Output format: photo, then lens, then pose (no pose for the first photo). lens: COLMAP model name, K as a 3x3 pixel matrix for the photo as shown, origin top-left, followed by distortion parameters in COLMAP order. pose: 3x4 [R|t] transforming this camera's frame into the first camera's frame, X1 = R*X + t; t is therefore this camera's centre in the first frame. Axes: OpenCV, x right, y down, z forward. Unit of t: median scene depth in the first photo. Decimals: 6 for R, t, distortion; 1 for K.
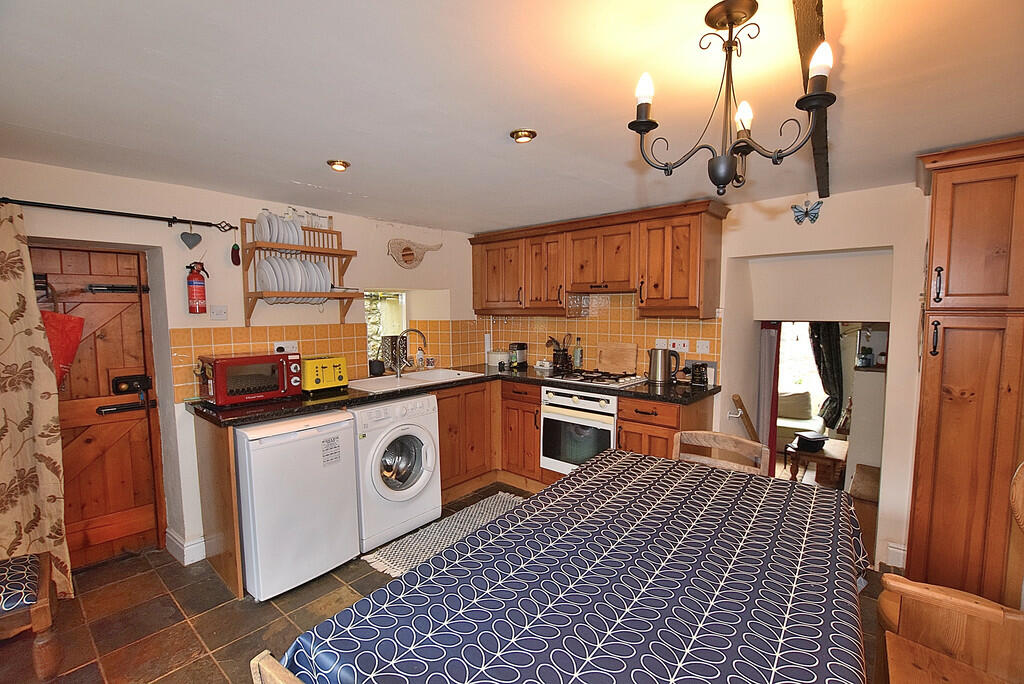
lens RADIAL K [[455.4, 0, 520.2], [0, 455.4, 341.4], [0, 0, 1]] dist [-0.021811, 0.000007]
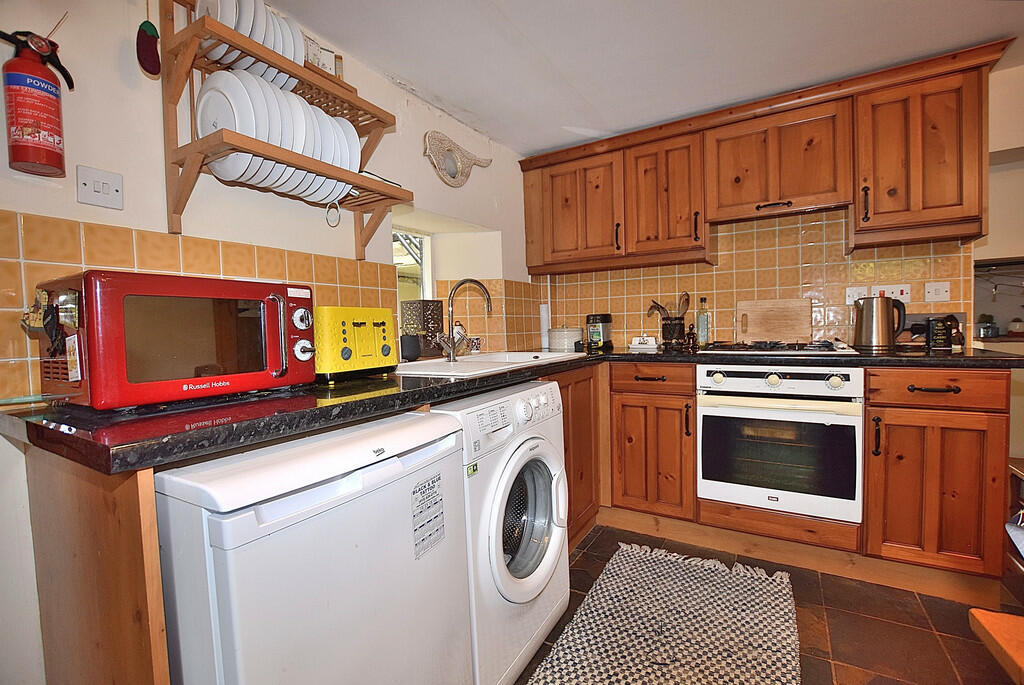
lens RADIAL K [[455.4, 0, 520.2], [0, 455.4, 341.9], [0, 0, 1]] dist [-0.021811, 0.000007]
pose [[0.985516, -0.028518, 0.167167, -0.317440], [0.034715, 0.998810, -0.034266, 0.088119], [-0.165991, 0.039573, 0.985333, 0.474021]]
